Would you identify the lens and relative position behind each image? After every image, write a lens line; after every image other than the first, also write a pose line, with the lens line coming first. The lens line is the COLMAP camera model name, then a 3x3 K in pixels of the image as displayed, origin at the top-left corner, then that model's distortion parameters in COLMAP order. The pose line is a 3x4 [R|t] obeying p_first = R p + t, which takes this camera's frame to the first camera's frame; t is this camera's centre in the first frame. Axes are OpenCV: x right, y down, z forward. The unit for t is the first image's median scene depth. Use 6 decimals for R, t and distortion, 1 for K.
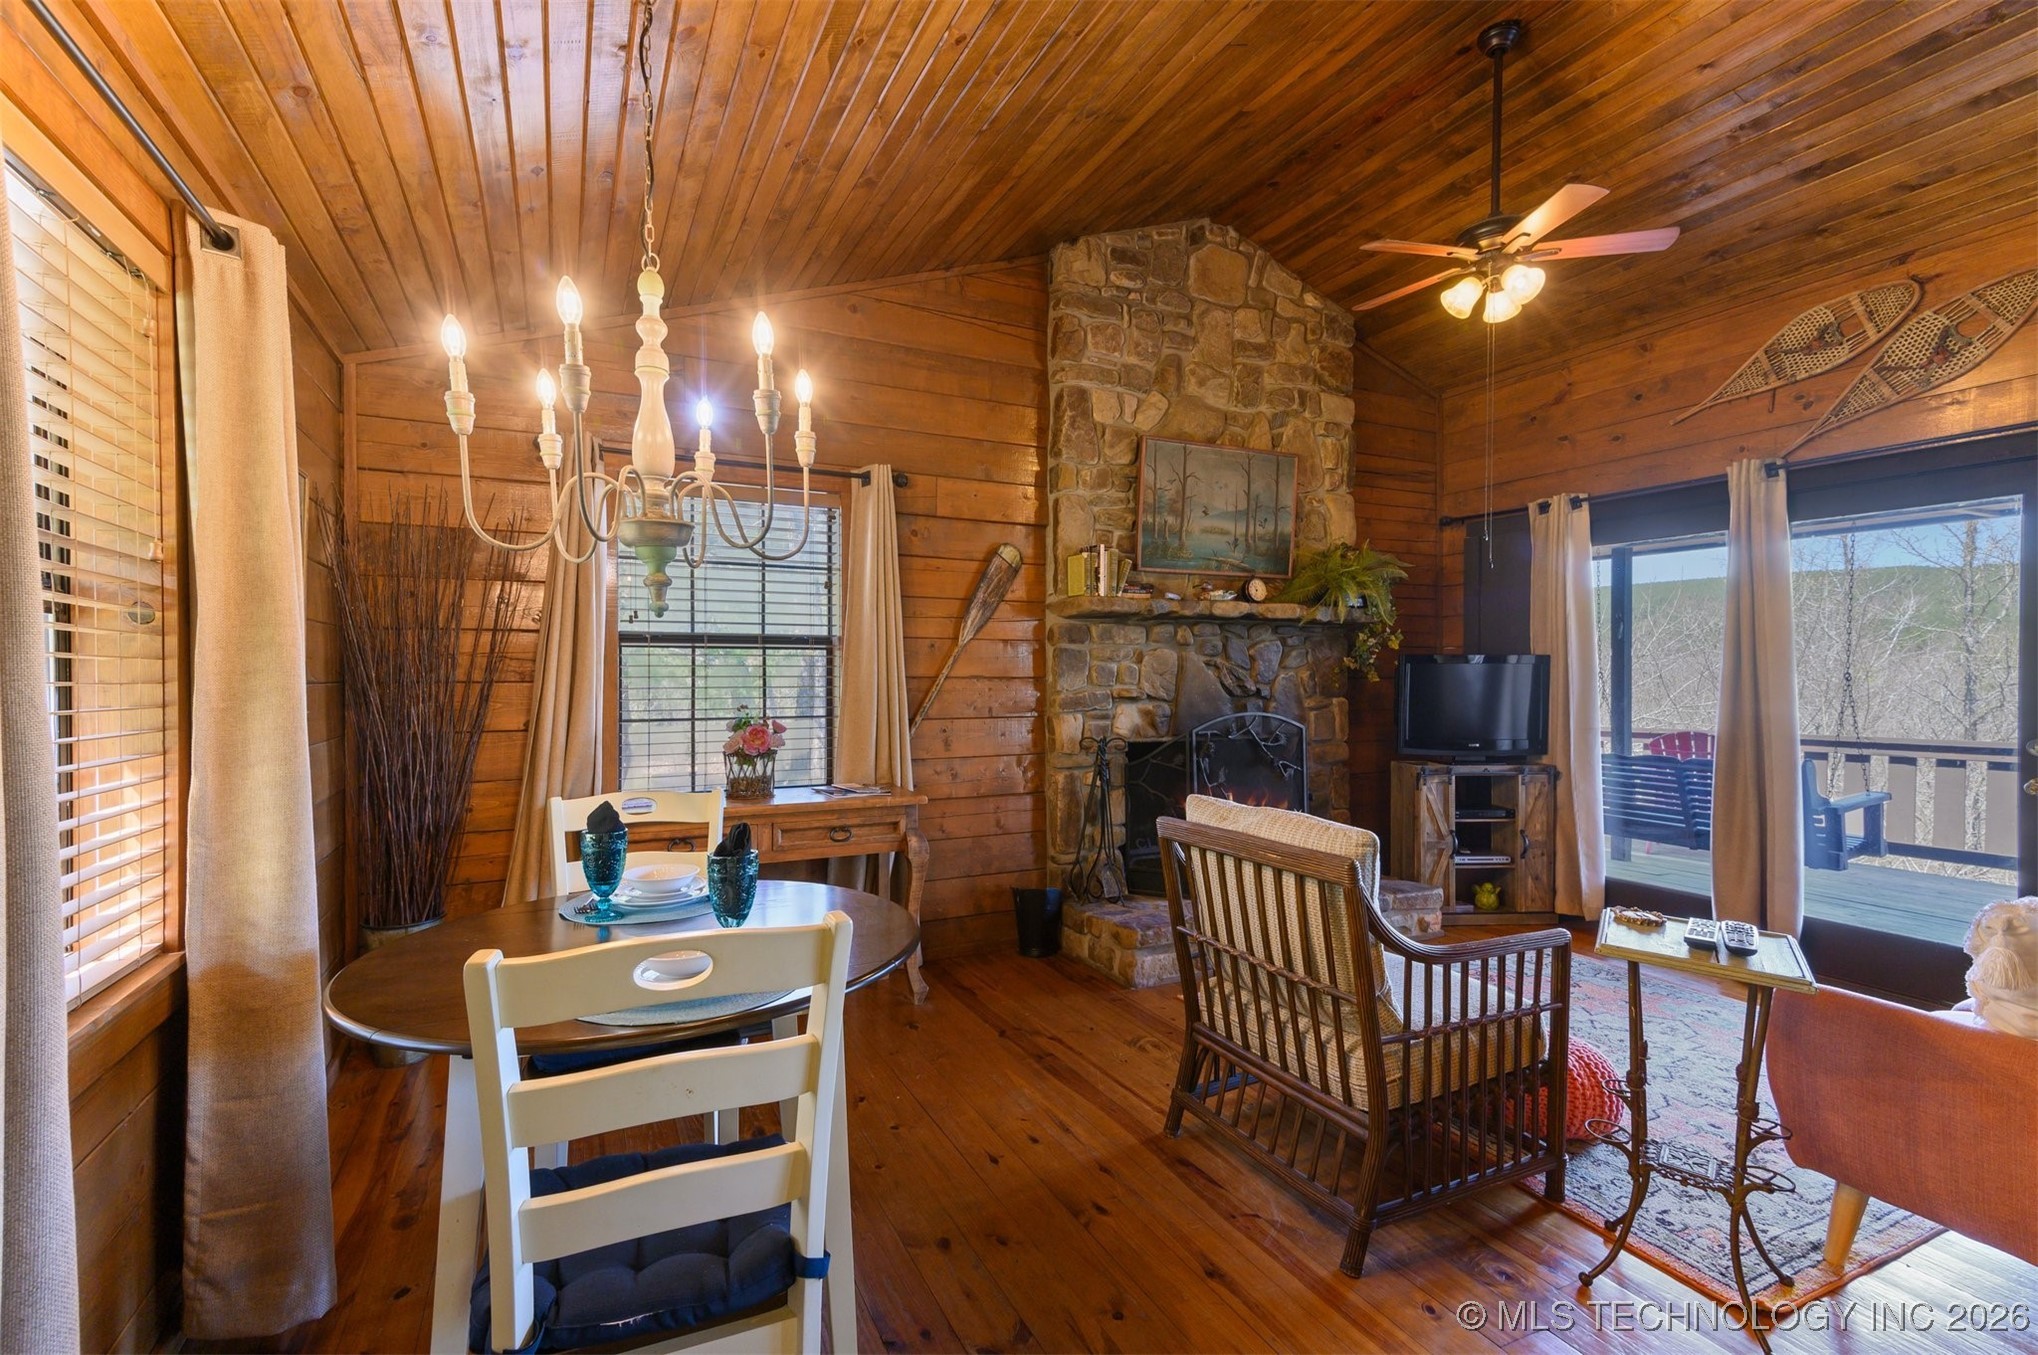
lens RADIAL K [[933.7, 0, 1019.0], [0, 933.7, 677.5], [0, 0, 1]] dist [0.015777, -0.000012]
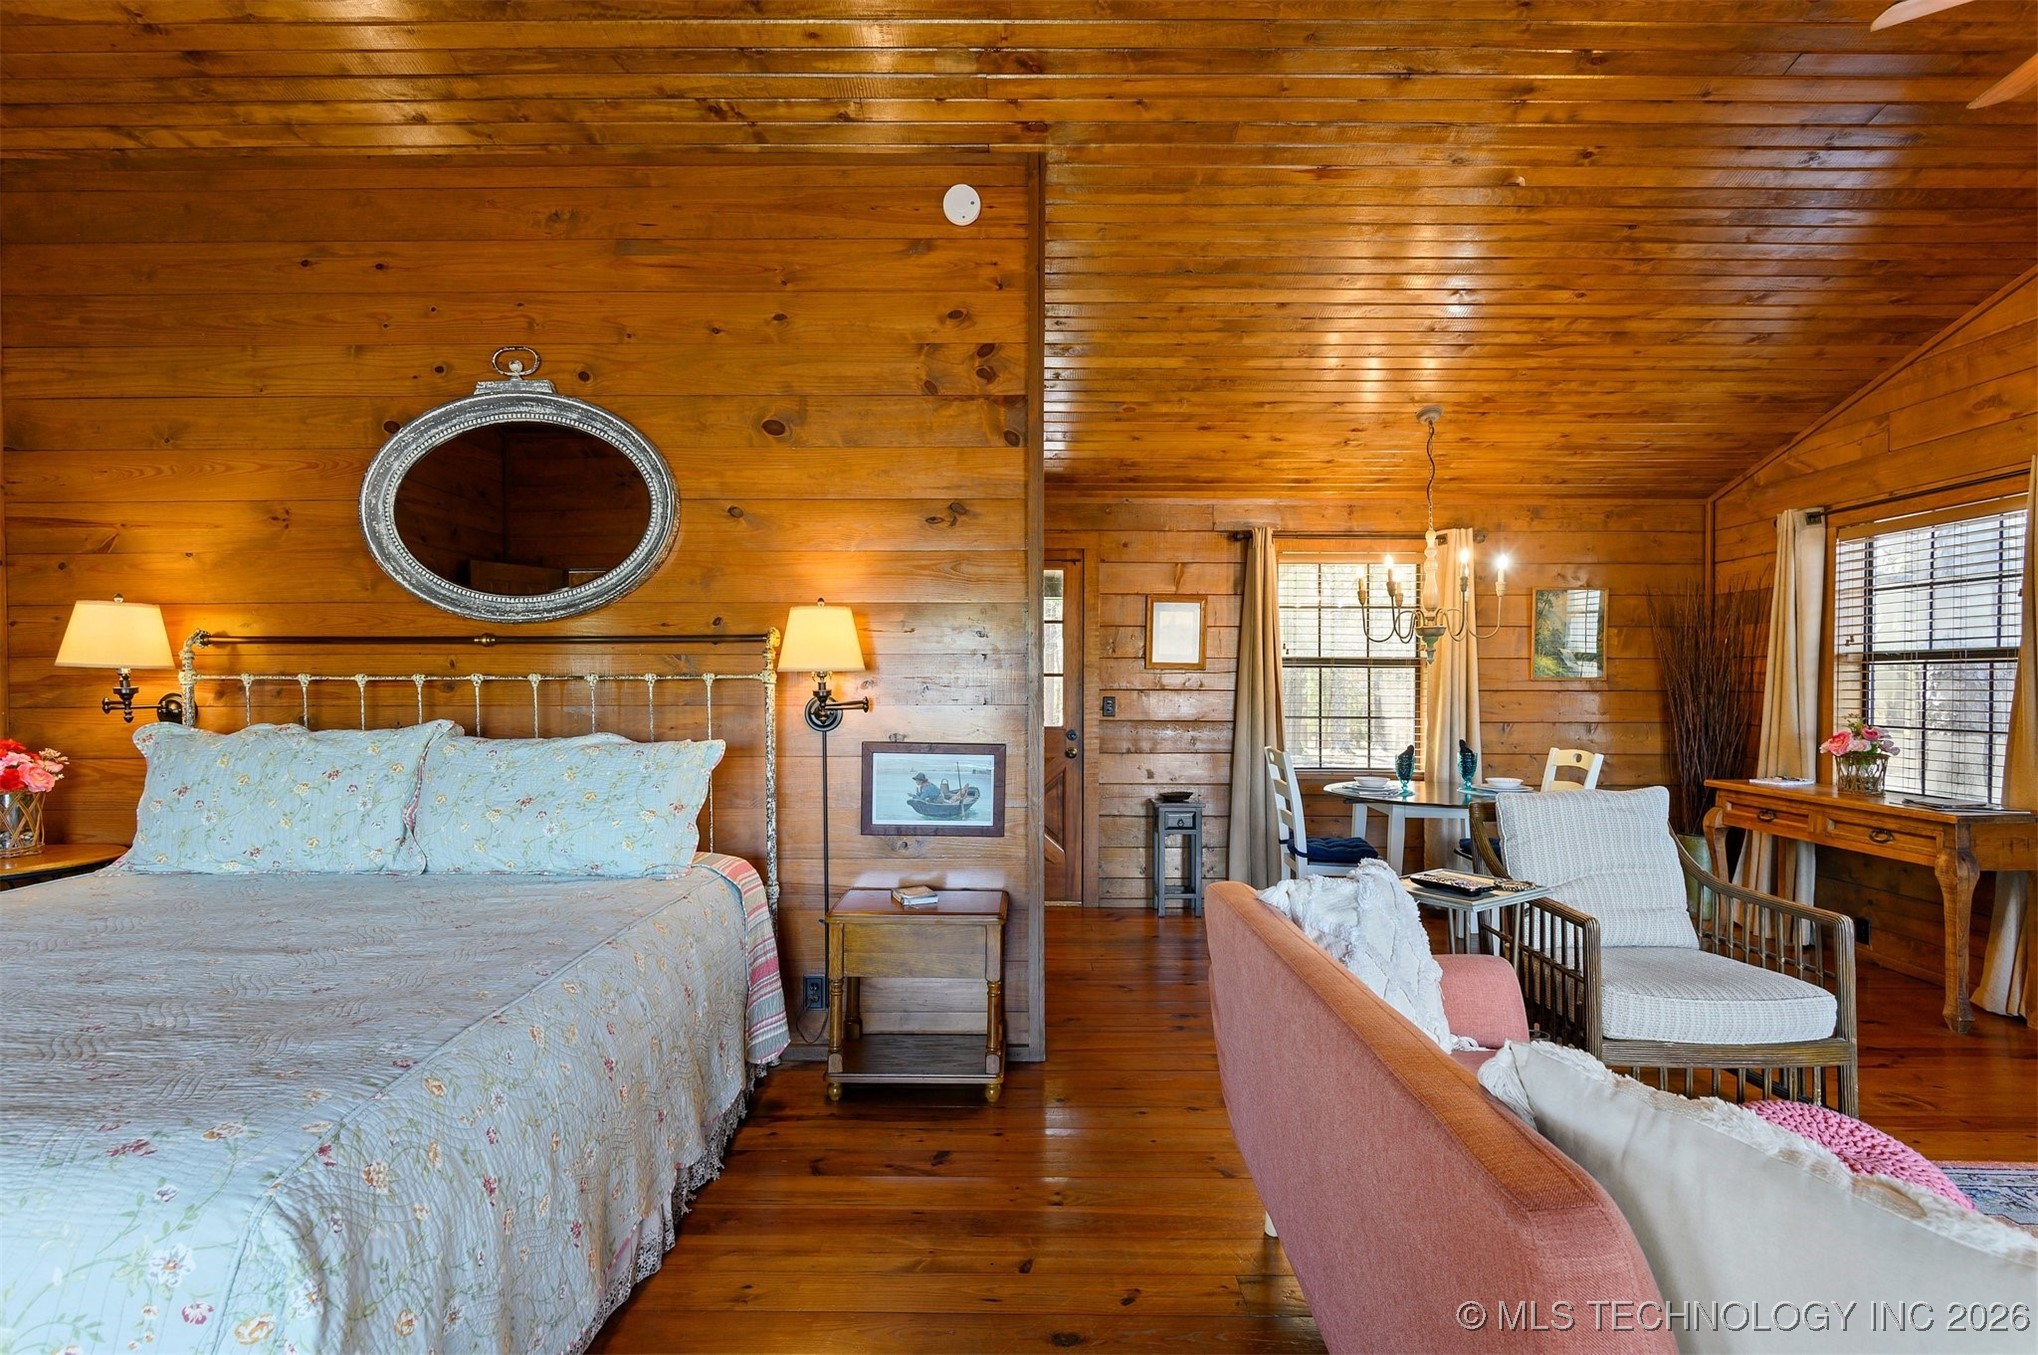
lens RADIAL K [[926.7, 0, 1004.0], [0, 926.7, 696.1], [0, 0, 1]] dist [0.004042, -0.007219]
pose [[-0.453987, 0.008480, -0.890968, 0.936511], [-0.011354, 0.999818, 0.015301, 0.001937], [0.890936, 0.017062, -0.453808, 0.452498]]
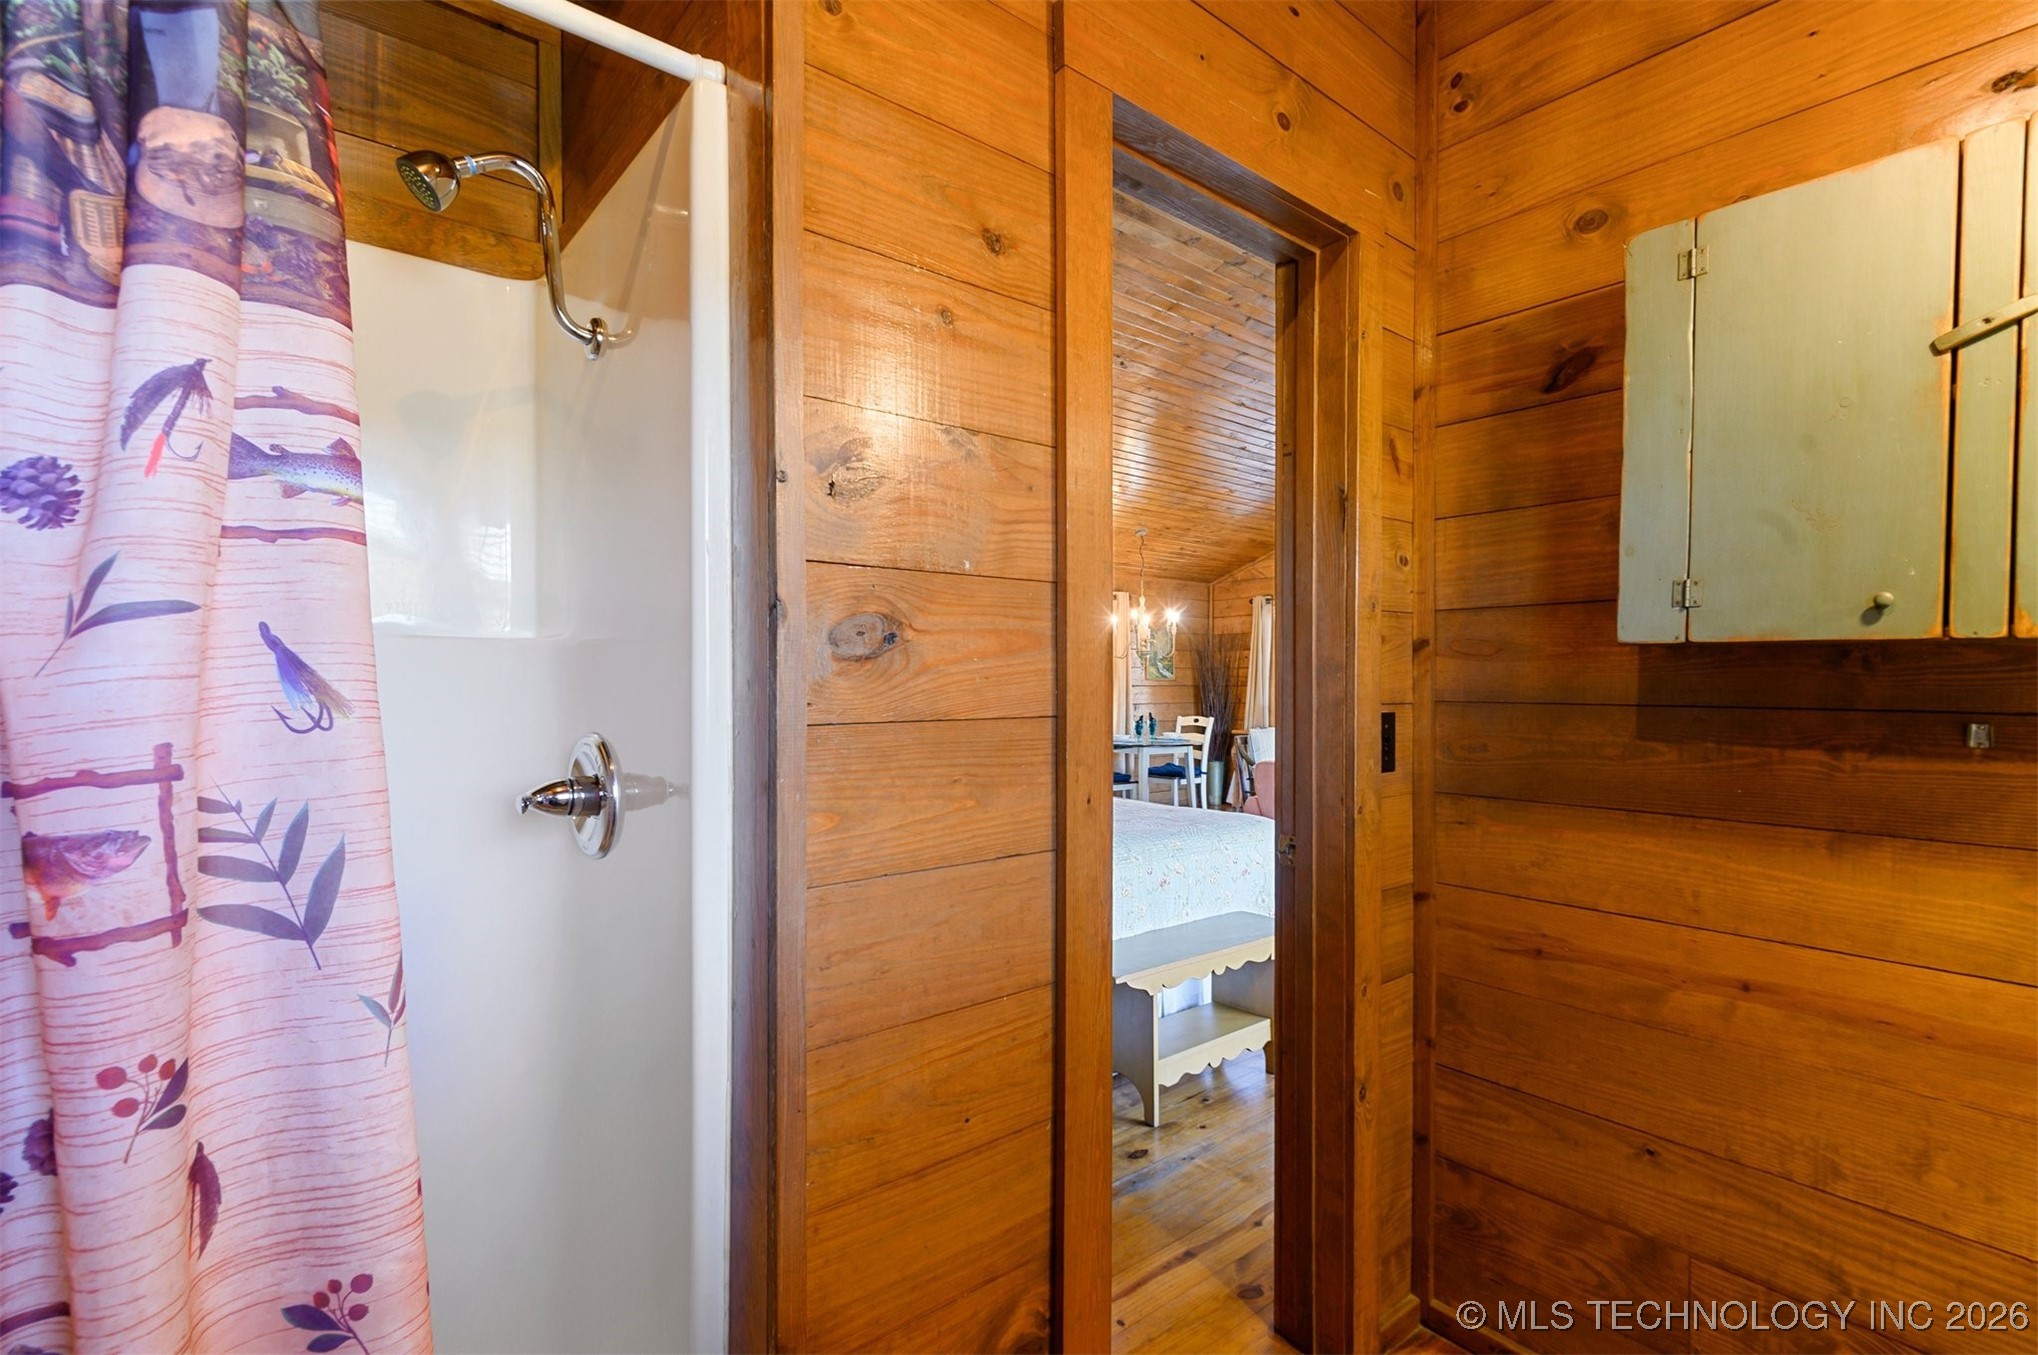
lens RADIAL K [[941.7, 0, 1025.7], [0, 941.7, 662.1], [0, 0, 1]] dist [0.015428, -0.009547]
pose [[0.242436, -0.022318, -0.969911, 1.531628], [-0.007383, 0.999664, -0.024848, 0.006712], [0.970139, 0.013185, 0.242190, -0.240549]]
